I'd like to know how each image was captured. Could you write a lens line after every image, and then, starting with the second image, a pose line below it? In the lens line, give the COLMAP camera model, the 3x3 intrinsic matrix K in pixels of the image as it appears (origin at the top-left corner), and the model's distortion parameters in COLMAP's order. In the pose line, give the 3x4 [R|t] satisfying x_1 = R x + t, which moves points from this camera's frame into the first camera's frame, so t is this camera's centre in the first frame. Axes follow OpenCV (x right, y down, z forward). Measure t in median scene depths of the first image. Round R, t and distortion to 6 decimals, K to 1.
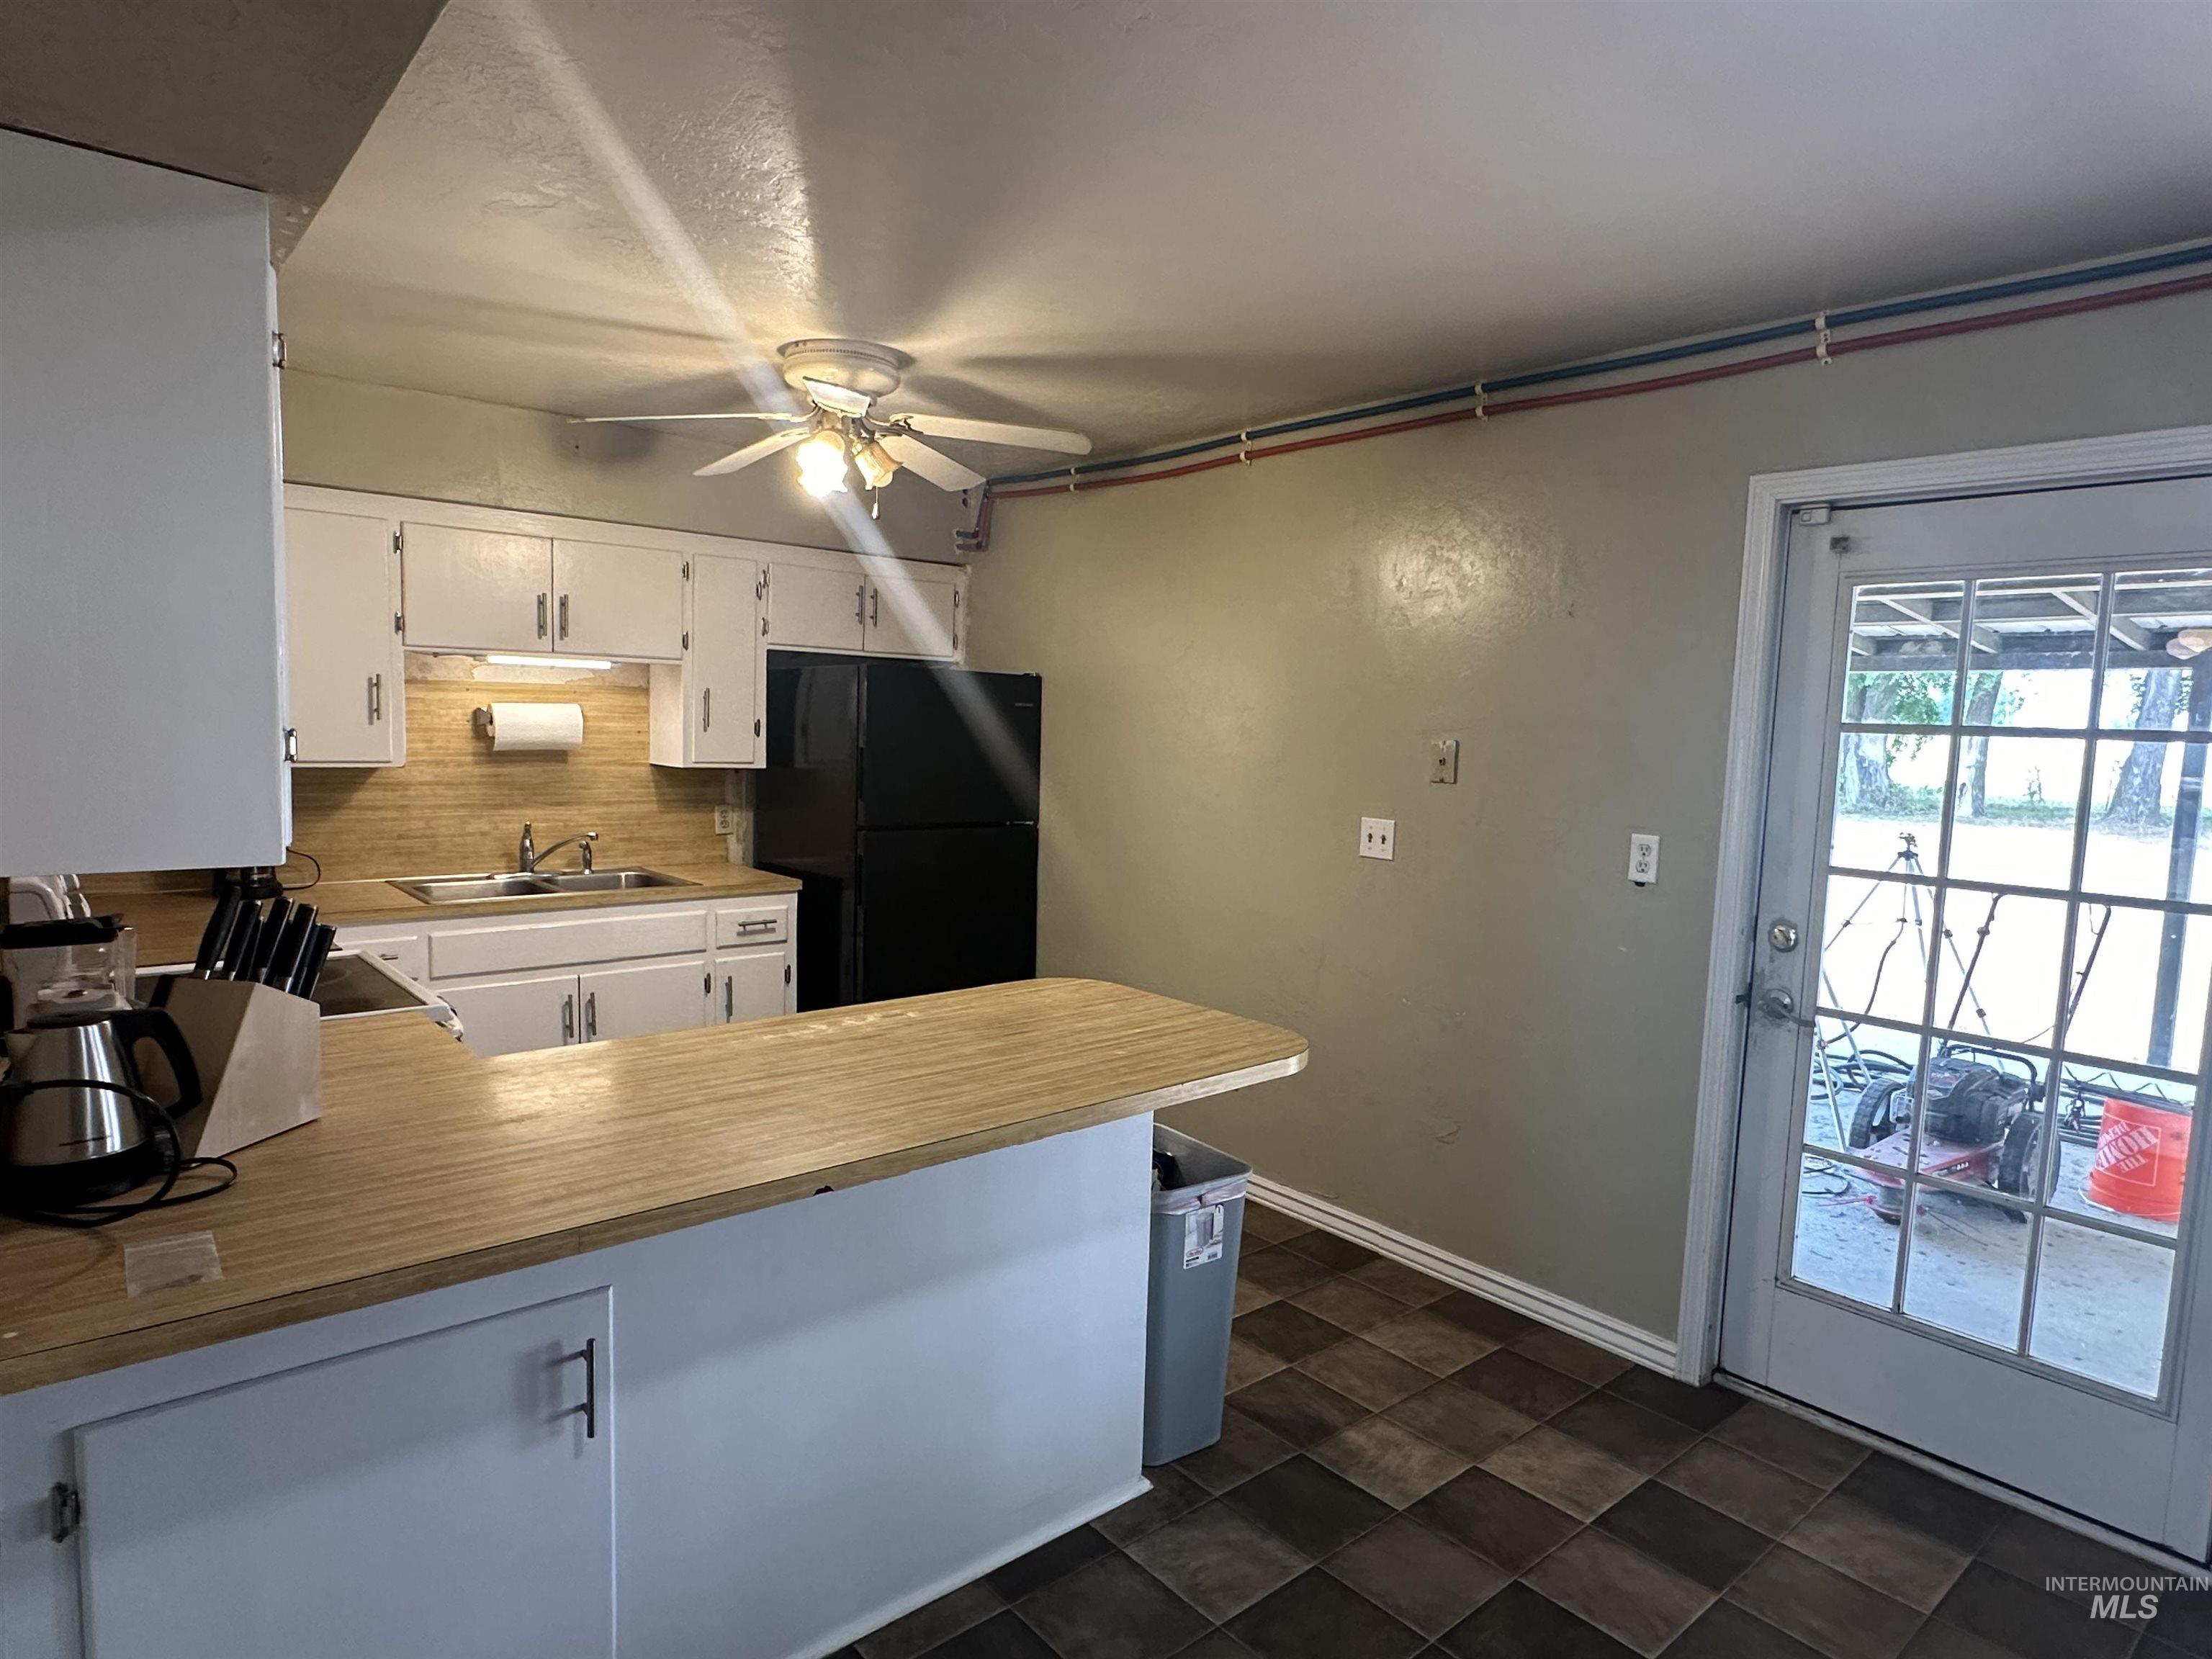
lens RADIAL K [[1251.1, 0, 1104.3], [0, 1251.1, 832.1], [0, 0, 1]] dist [0.000897, 0.000151]
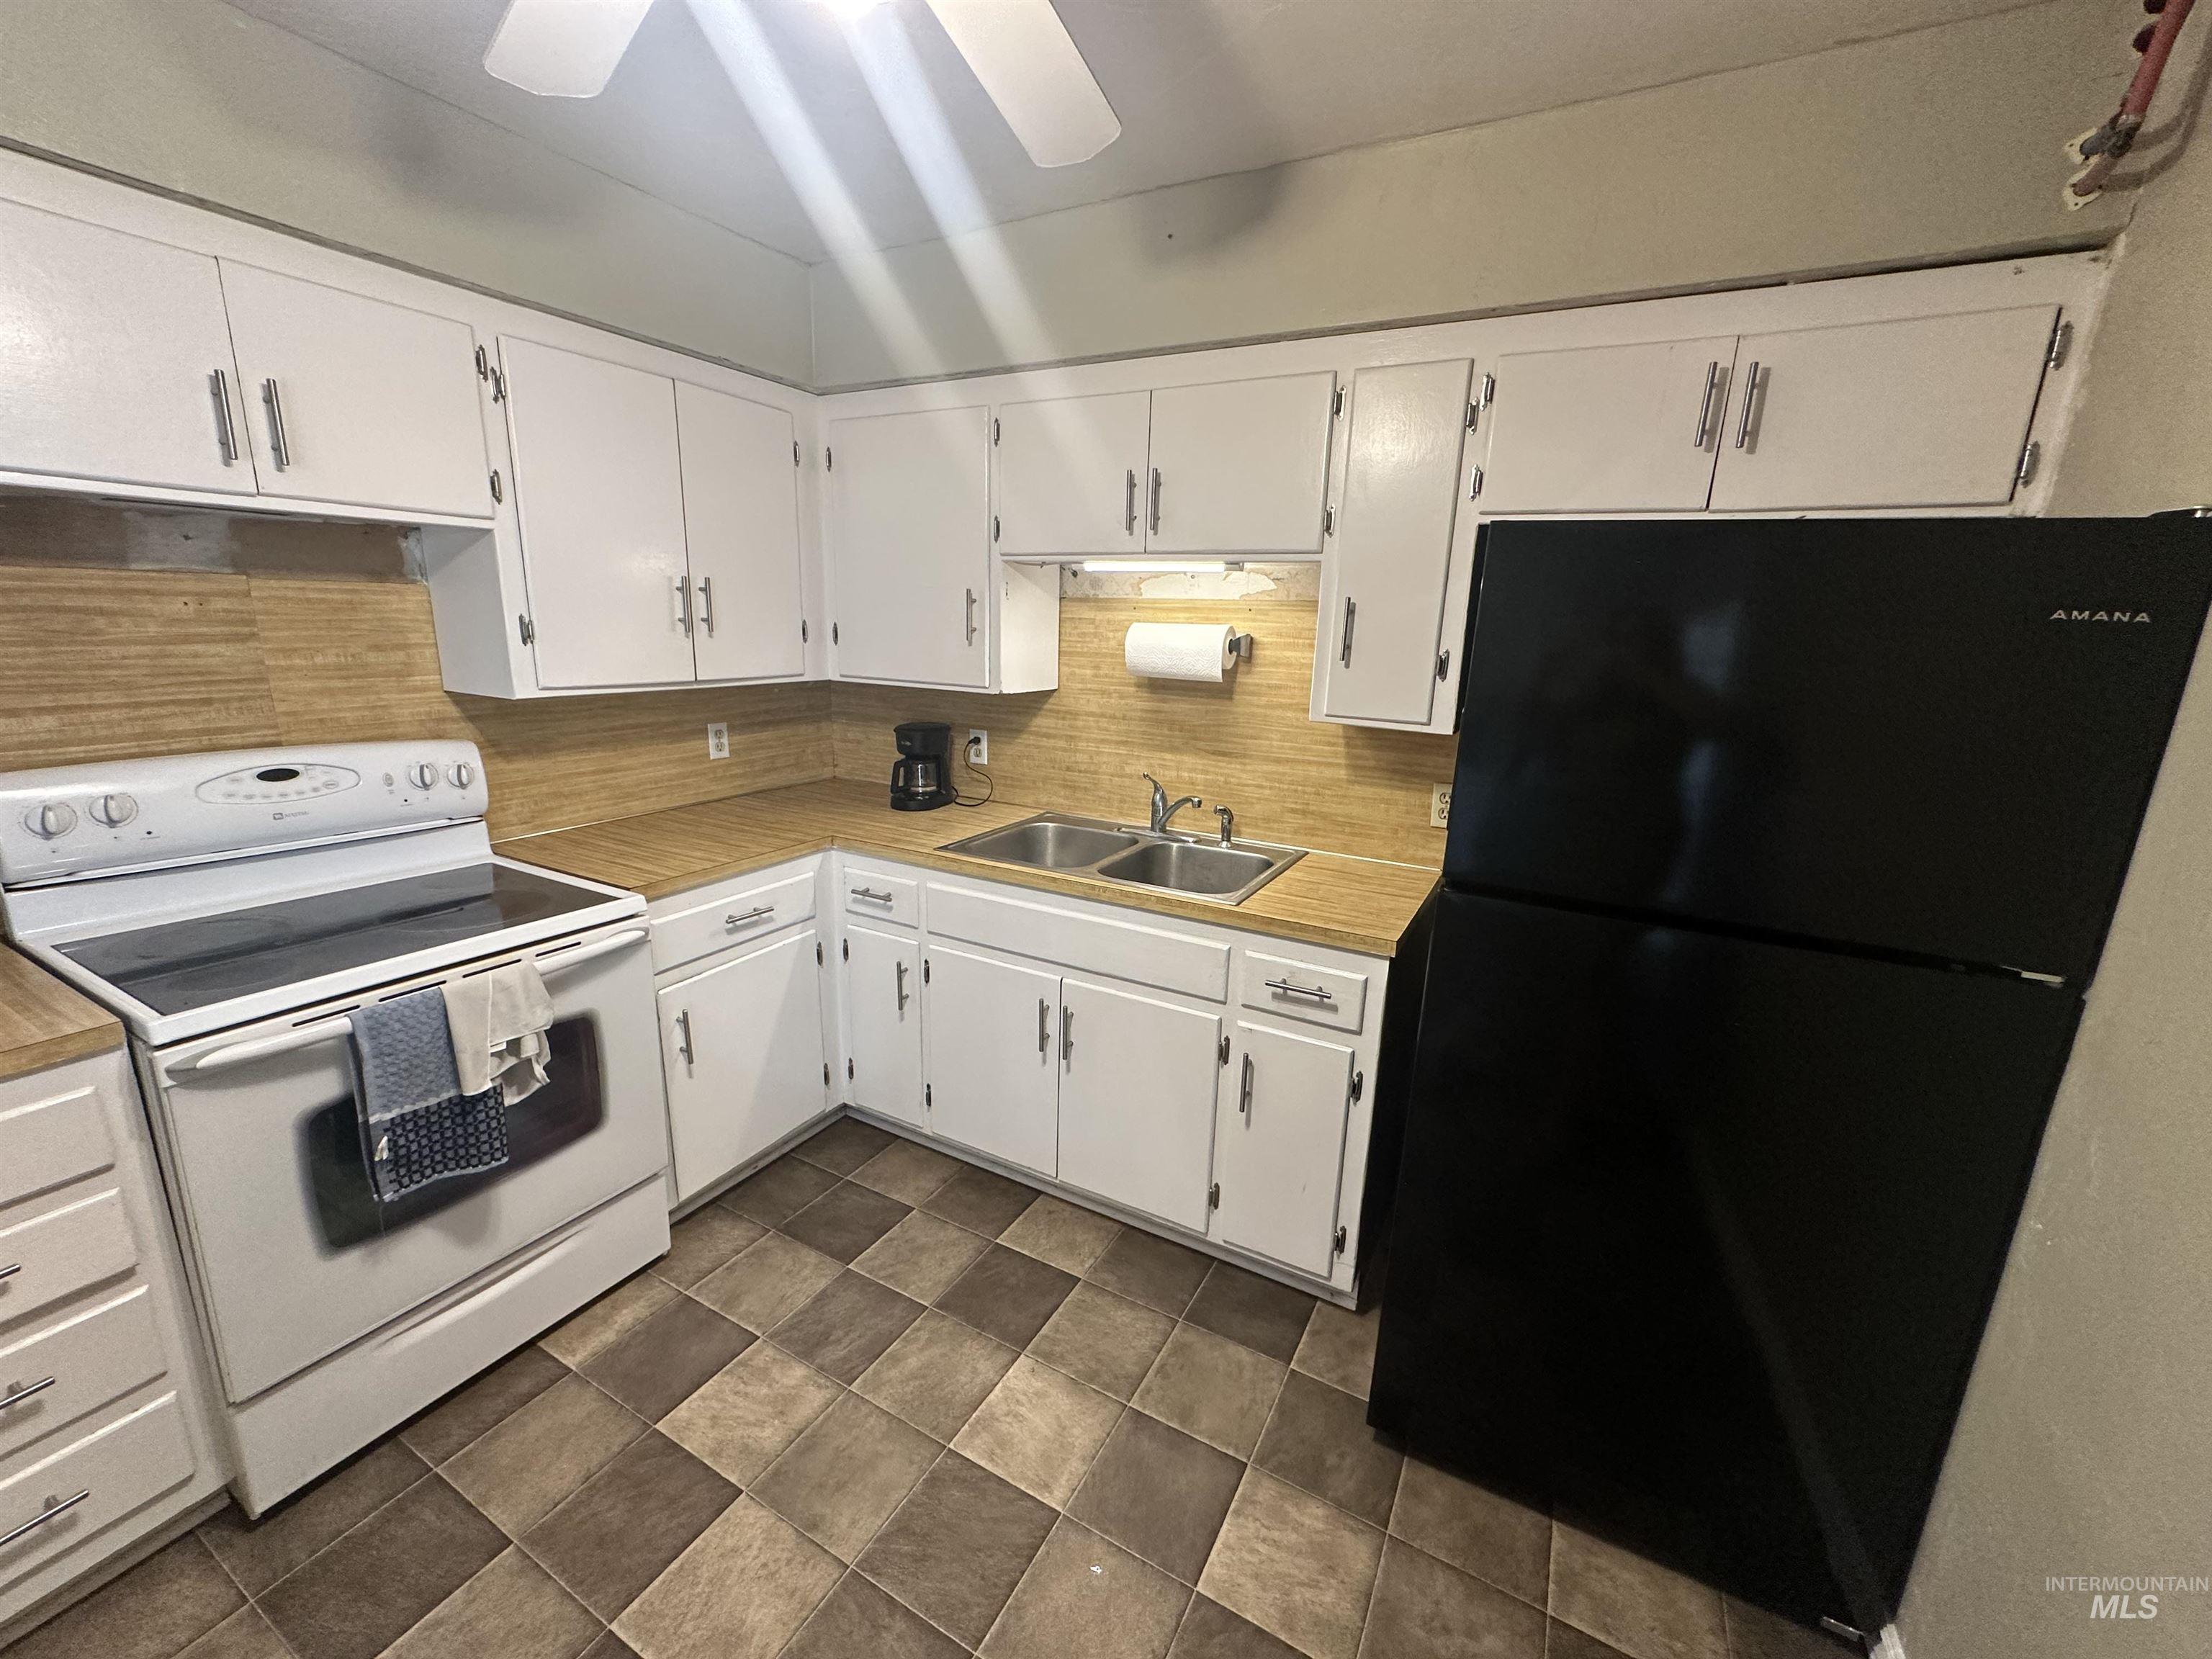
lens RADIAL K [[885.7, 0, 1103.5], [0, 885.7, 828.3], [0, 0, 1]] dist [-0.002775, -0.000033]
pose [[0.356948, 0.196130, -0.913302, 0.064360], [-0.107604, 0.979834, 0.168362, -0.065449], [0.927906, 0.038178, 0.370854, 0.753672]]
